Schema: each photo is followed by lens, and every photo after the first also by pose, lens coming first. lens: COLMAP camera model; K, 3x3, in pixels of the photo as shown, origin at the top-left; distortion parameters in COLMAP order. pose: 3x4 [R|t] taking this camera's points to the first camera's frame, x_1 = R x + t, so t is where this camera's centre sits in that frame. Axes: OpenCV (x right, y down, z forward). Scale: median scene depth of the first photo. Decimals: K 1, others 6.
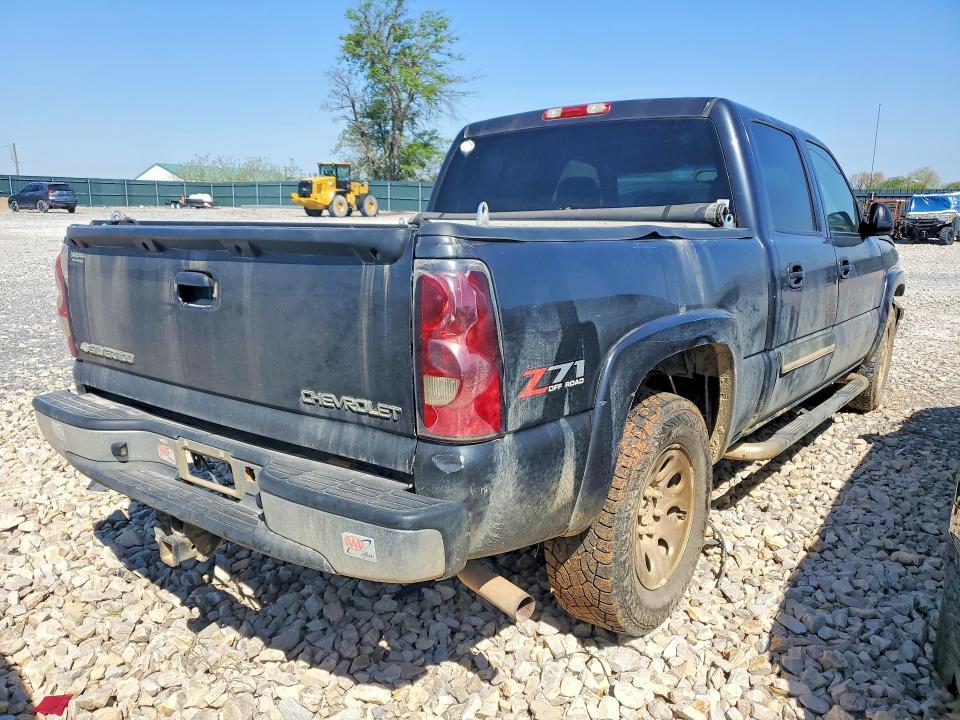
lens RADIAL K [[690.2, 0, 480.0], [0, 690.2, 360.0], [0, 0, 1]] dist [0.071613, -0.089748]
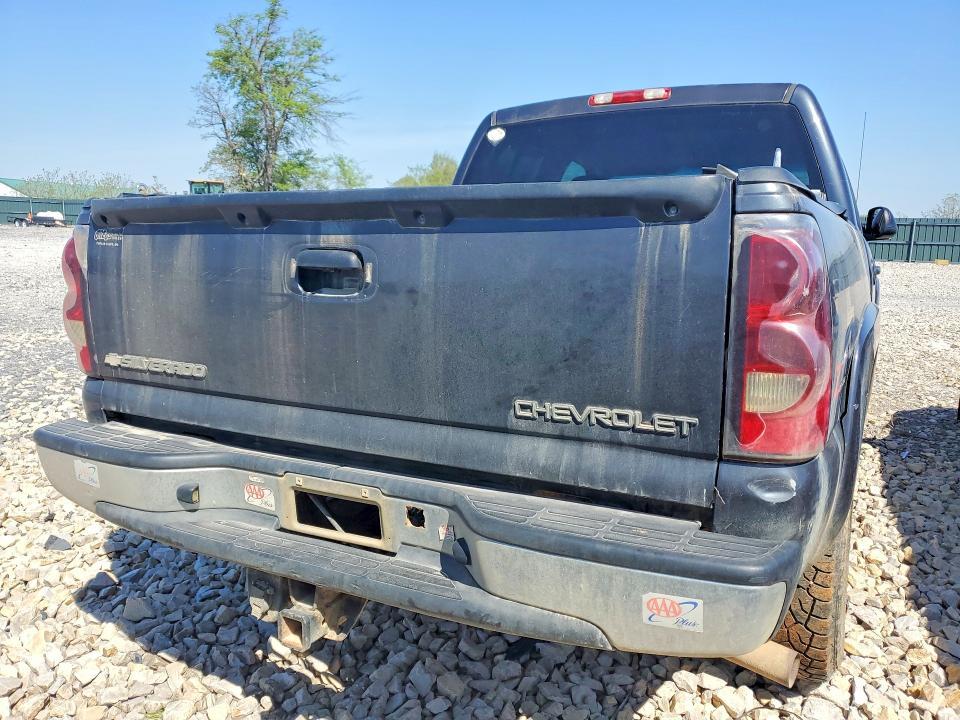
lens RADIAL K [[694.0, 0, 480.0], [0, 694.0, 360.0], [0, 0, 1]] dist [0.027916, -0.004445]
pose [[0.985341, -0.022102, 0.169160, -0.347831], [0.027509, 0.999181, -0.029686, 0.016972], [-0.168365, 0.033904, 0.985142, 0.223549]]
